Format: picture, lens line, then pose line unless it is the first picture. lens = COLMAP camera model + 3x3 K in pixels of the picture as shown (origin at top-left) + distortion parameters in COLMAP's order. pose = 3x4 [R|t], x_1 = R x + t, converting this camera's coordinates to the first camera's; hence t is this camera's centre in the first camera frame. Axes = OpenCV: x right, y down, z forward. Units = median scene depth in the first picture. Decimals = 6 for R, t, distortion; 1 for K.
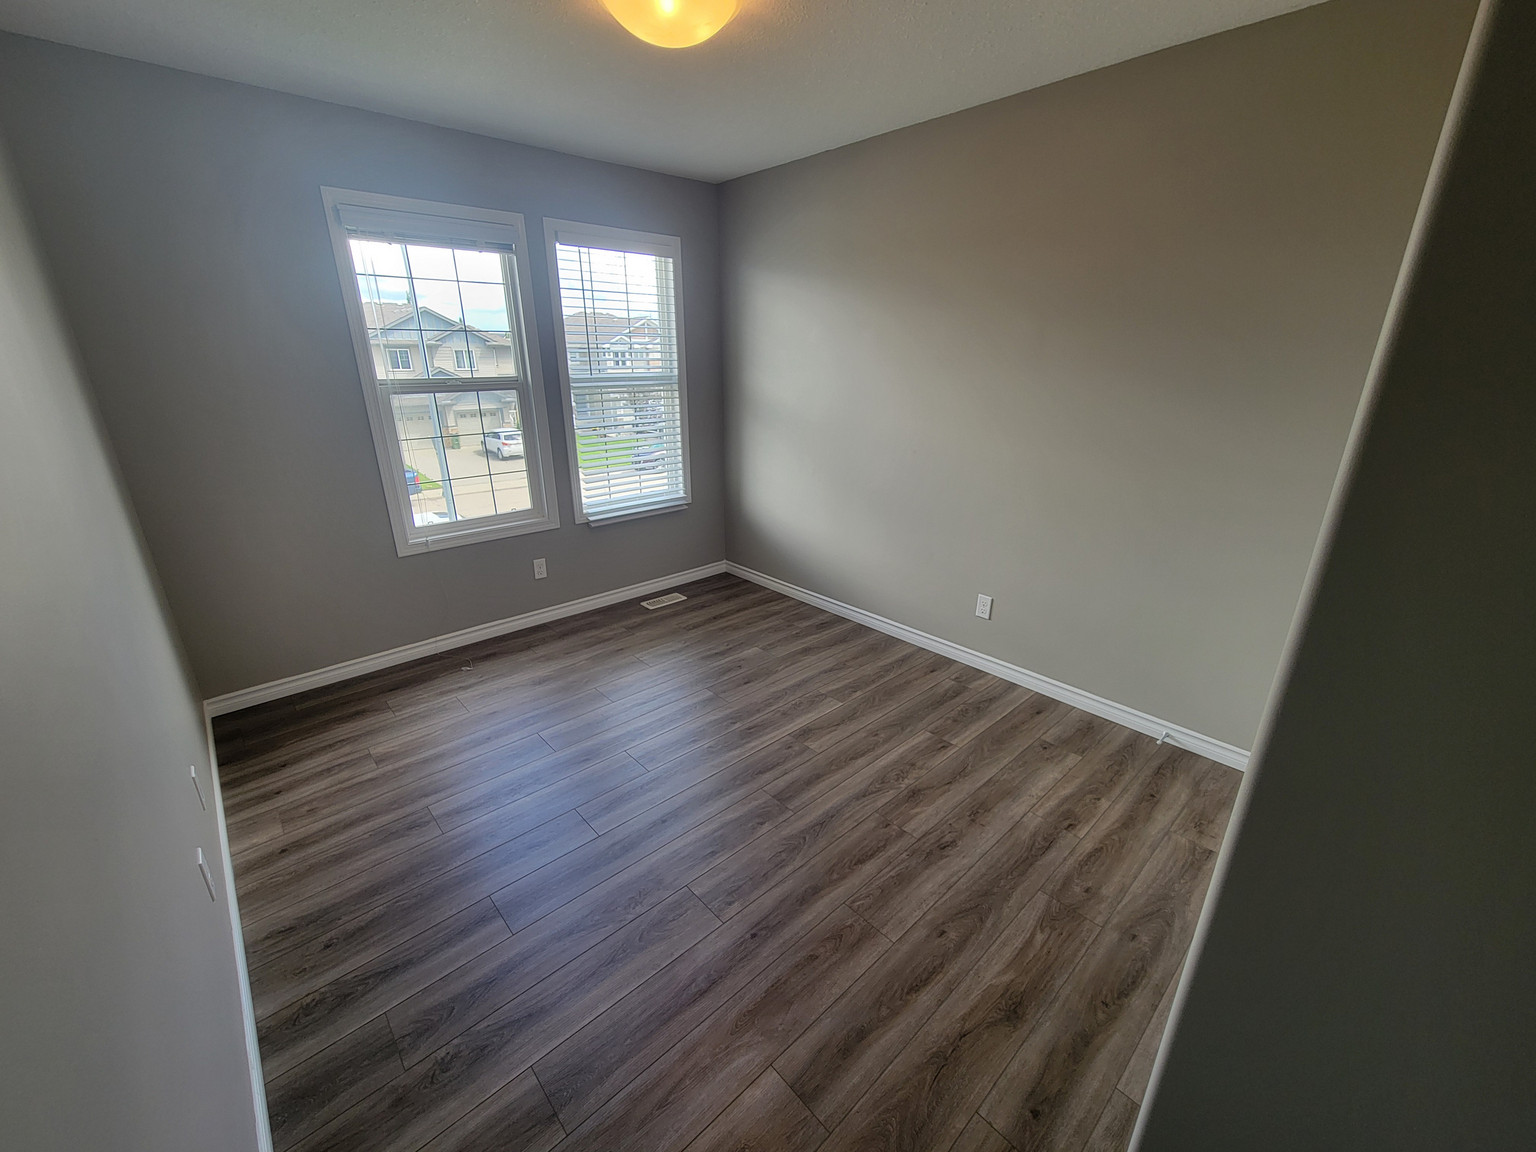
lens RADIAL K [[627.5, 0, 768.0], [0, 627.5, 576.0], [0, 0, 1]] dist [-0.000540, -0.000057]
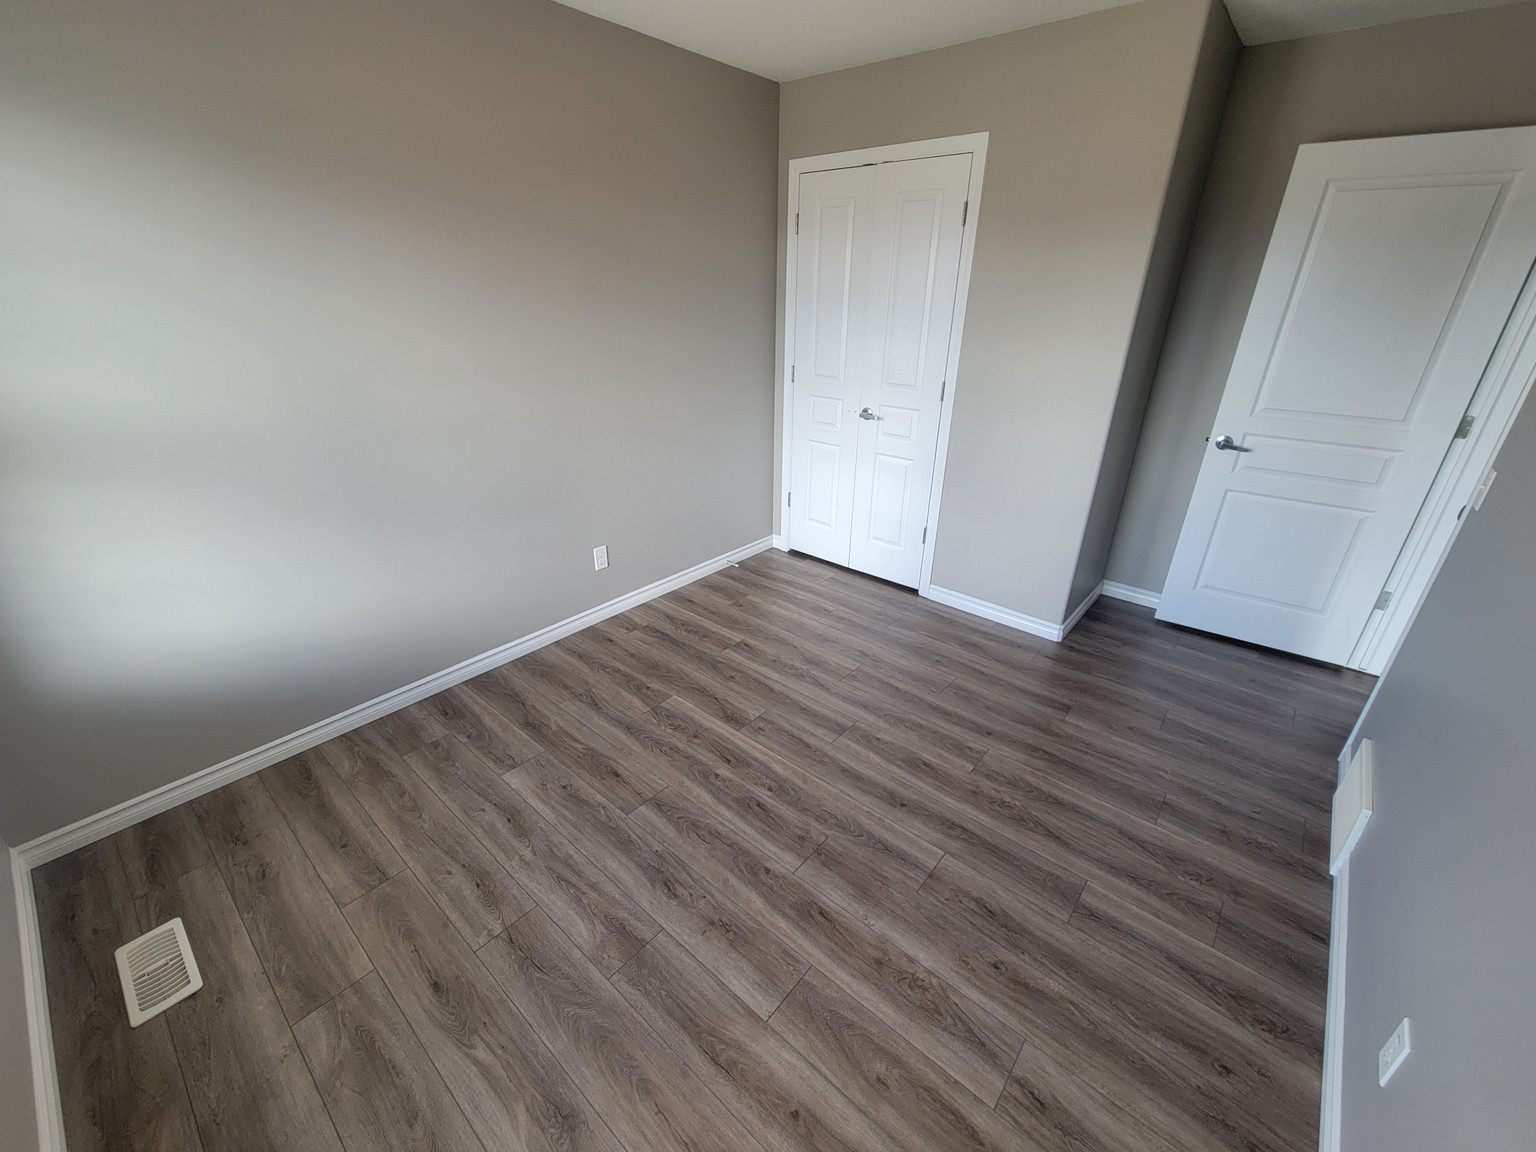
lens RADIAL K [[627.5, 0, 768.0], [0, 627.5, 576.0], [0, 0, 1]] dist [-0.000540, -0.000057]
pose [[-0.123431, -0.419672, 0.899244, -0.686279], [0.319898, 0.840971, 0.436386, -0.317708], [-0.939377, 0.341530, 0.030451, 0.825590]]
